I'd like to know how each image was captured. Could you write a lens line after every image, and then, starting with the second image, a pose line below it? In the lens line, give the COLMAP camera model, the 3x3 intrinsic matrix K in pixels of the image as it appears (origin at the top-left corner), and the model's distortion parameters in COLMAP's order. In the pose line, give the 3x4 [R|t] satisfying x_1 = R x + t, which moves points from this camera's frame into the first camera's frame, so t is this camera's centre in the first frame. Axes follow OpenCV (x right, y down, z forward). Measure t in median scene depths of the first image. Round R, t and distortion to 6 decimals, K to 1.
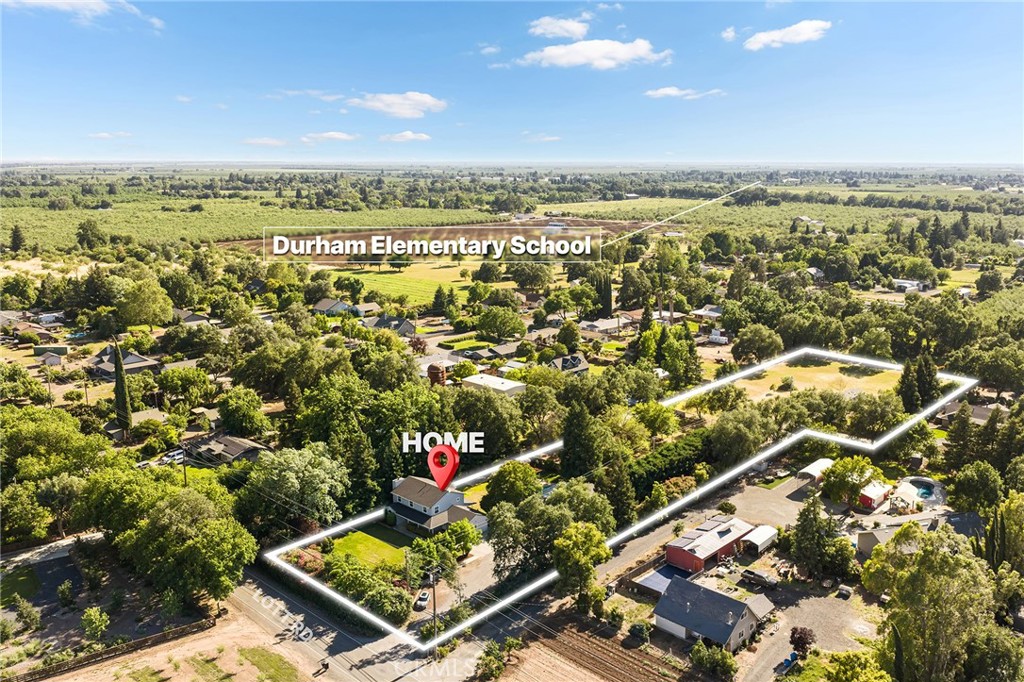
lens RADIAL K [[830.7, 0, 512.0], [0, 830.7, 341.0], [0, 0, 1]] dist [0.006971, -0.003658]
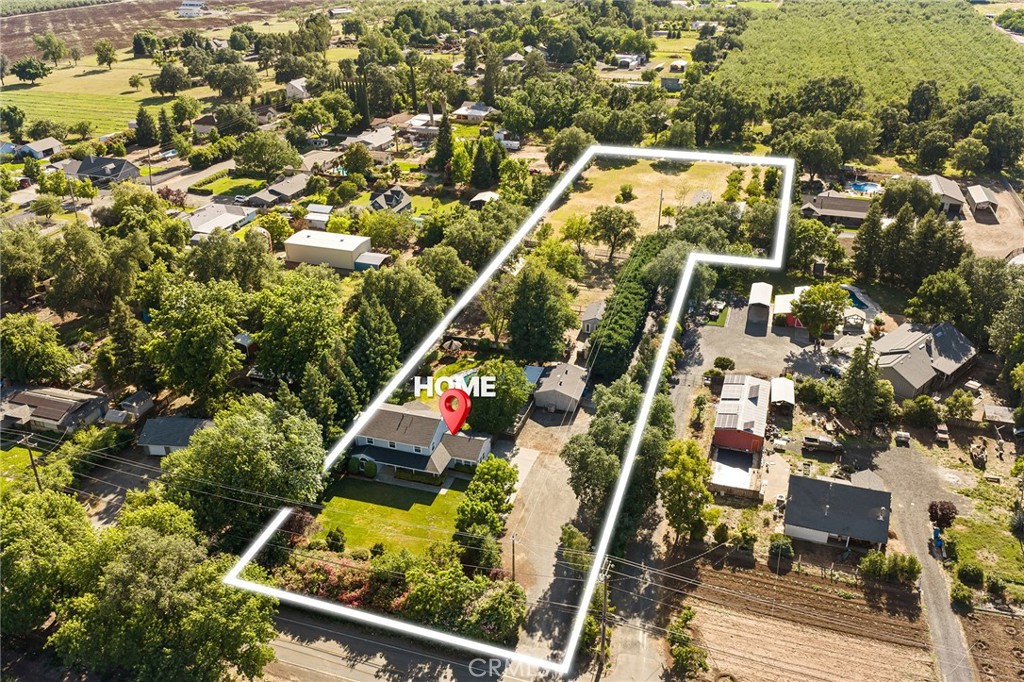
lens RADIAL K [[830.7, 0, 512.0], [0, 830.7, 341.0], [0, 0, 1]] dist [0.006971, -0.003658]
pose [[0.904331, -0.201853, 0.376085, -0.138447], [0.098699, 0.956122, 0.275842, -0.047125], [-0.415263, -0.212333, 0.884574, 0.136773]]
